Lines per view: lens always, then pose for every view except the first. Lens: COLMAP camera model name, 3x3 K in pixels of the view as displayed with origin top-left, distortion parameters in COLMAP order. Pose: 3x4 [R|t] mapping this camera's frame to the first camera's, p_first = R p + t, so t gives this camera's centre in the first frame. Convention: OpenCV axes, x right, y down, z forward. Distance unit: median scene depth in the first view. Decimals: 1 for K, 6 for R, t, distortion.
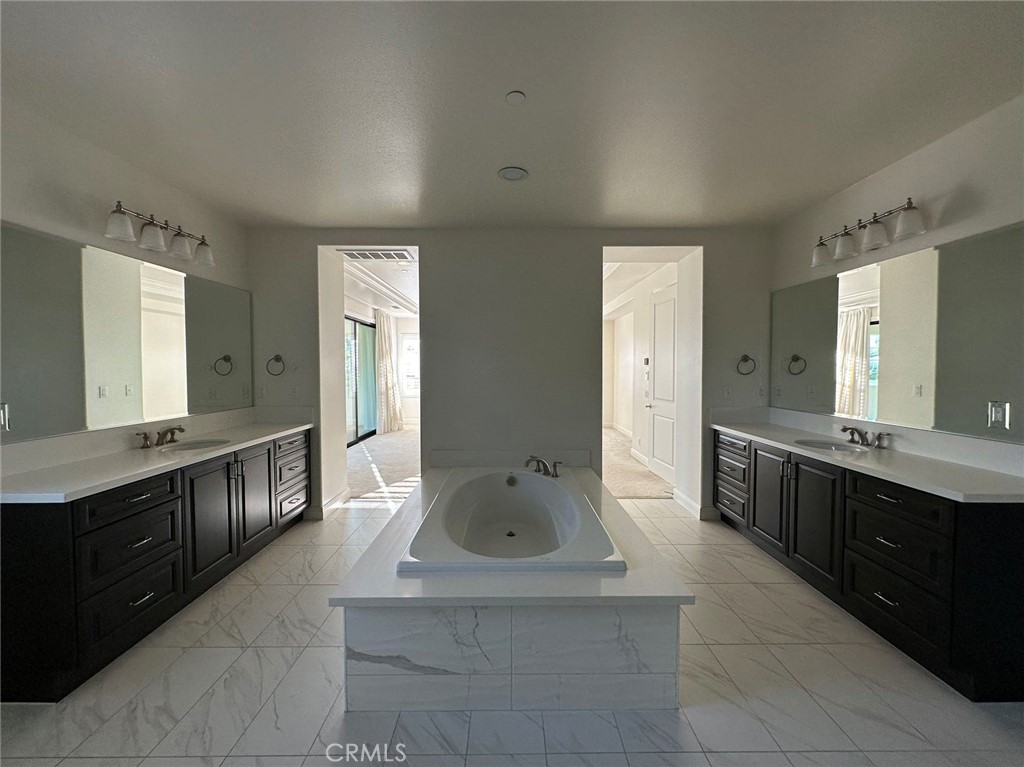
lens RADIAL K [[410.0, 0, 507.9], [0, 410.0, 383.1], [0, 0, 1]] dist [0.004430, 0.000213]
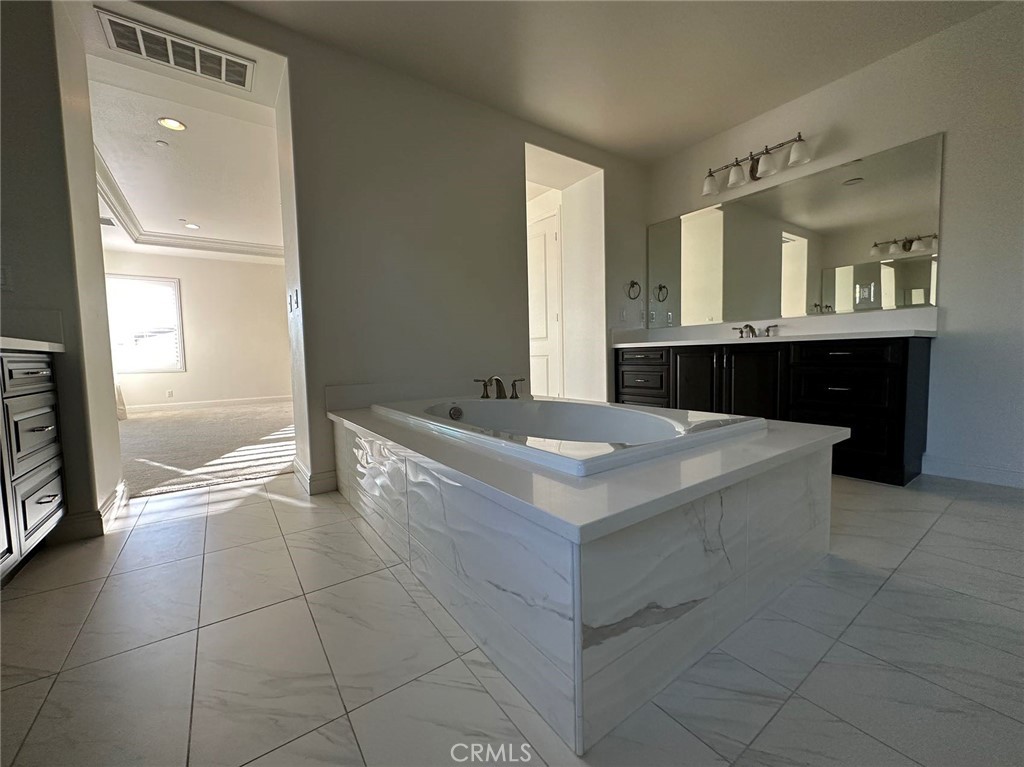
lens RADIAL K [[410.0, 0, 507.9], [0, 410.0, 383.1], [0, 0, 1]] dist [0.004430, 0.000213]
pose [[0.816819, -0.053493, 0.574409, -0.369799], [0.042269, 0.998565, 0.032887, 0.170187], [-0.575344, -0.002583, 0.817908, 0.331641]]
